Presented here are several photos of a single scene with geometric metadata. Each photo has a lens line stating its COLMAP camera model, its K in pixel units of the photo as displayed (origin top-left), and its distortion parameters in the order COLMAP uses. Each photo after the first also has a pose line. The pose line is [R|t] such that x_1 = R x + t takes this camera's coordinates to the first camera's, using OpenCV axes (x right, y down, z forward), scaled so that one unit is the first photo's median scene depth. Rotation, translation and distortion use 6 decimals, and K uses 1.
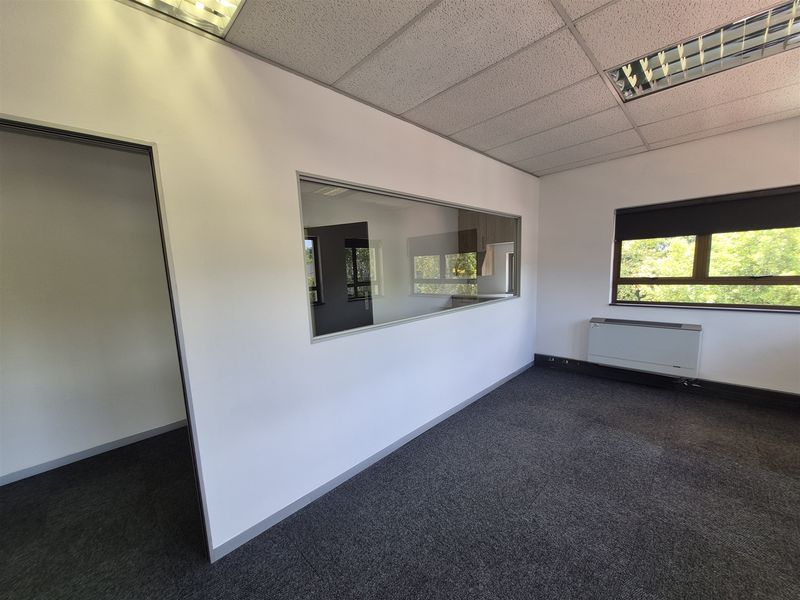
lens RADIAL K [[312.4, 0, 399.4], [0, 312.4, 311.6], [0, 0, 1]] dist [-0.000120, -0.000077]
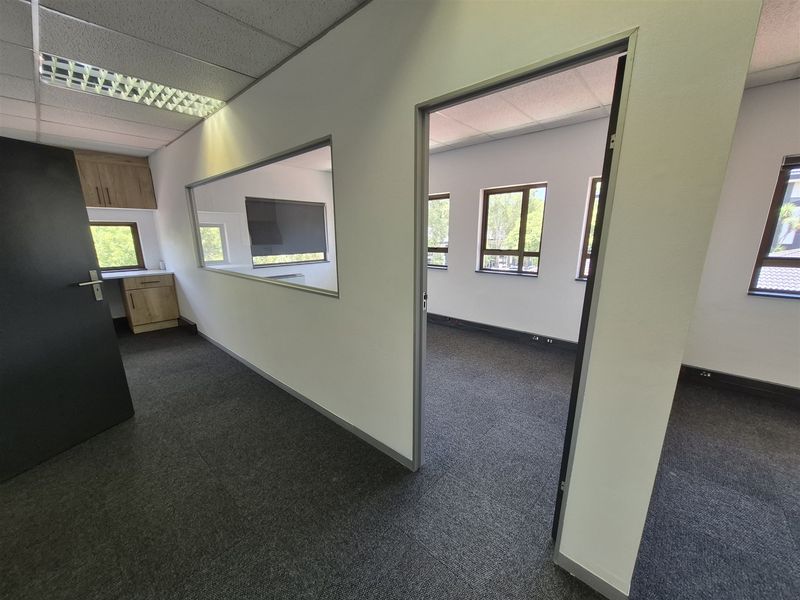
lens RADIAL K [[312.4, 0, 399.4], [0, 312.4, 311.6], [0, 0, 1]] dist [-0.000120, -0.000077]
pose [[-0.053977, -0.199257, 0.978460, -0.806128], [0.141177, 0.968522, 0.205021, -0.031321], [-0.988512, 0.149202, -0.024147, 0.488011]]
